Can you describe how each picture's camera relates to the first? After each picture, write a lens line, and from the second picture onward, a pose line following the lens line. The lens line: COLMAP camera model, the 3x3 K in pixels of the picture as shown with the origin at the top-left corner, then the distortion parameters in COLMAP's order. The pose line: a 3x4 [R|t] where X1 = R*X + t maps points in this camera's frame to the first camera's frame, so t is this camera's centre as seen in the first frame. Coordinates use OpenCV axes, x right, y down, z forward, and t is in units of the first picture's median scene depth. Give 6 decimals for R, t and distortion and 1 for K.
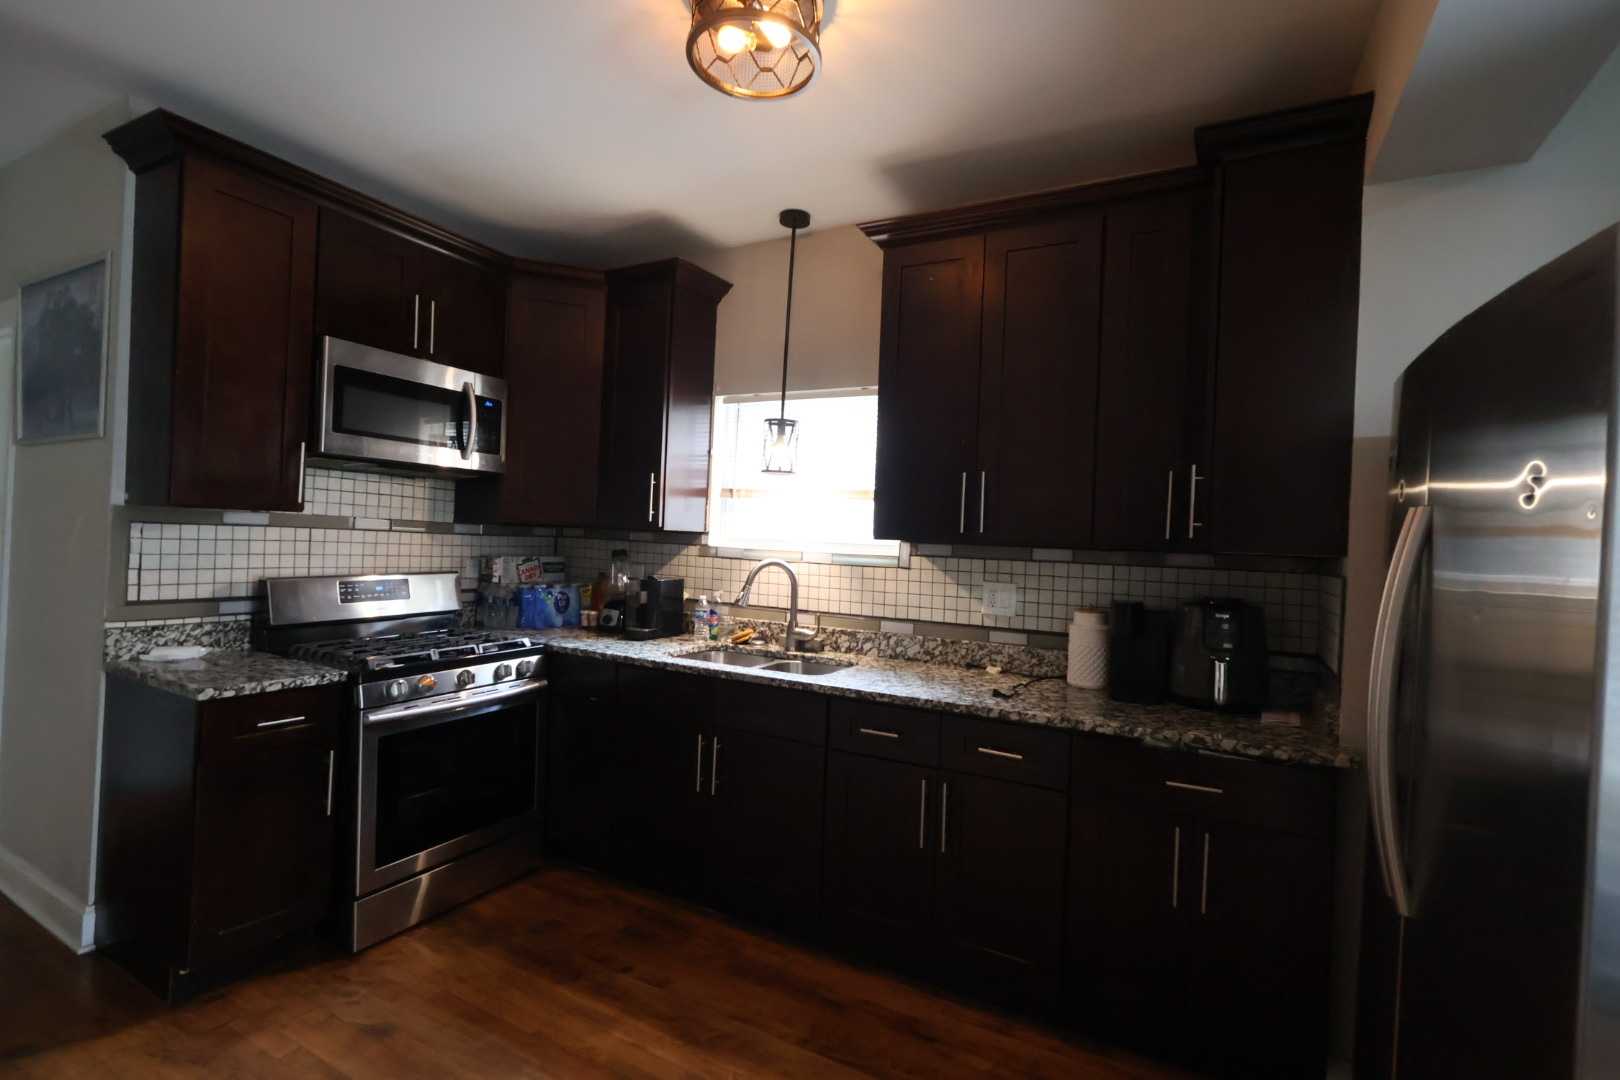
lens RADIAL K [[747.2, 0, 807.2], [0, 747.2, 539.5], [0, 0, 1]] dist [0.004642, 0.001208]
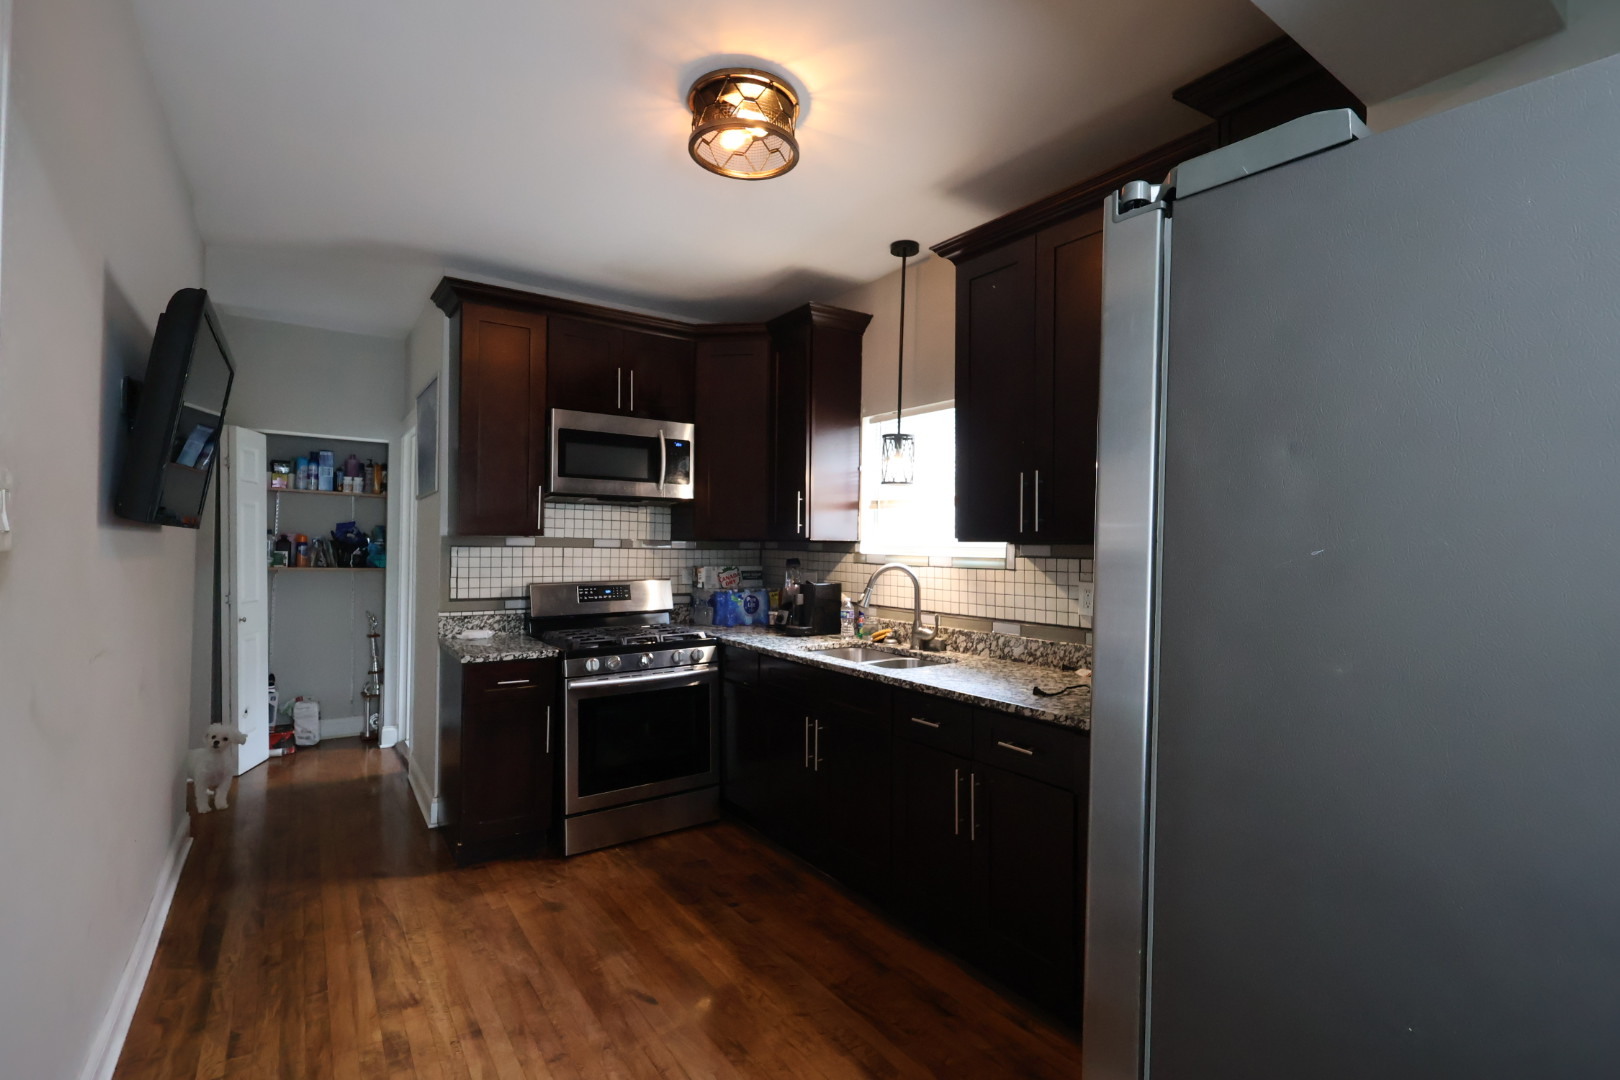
lens RADIAL K [[747.2, 0, 814.9], [0, 747.2, 540.9], [0, 0, 1]] dist [0.004642, 0.001208]
pose [[0.897009, -0.033379, -0.440750, 0.383449], [0.026206, 0.999407, -0.022353, 0.016867], [0.441235, 0.008500, 0.897351, -0.027099]]
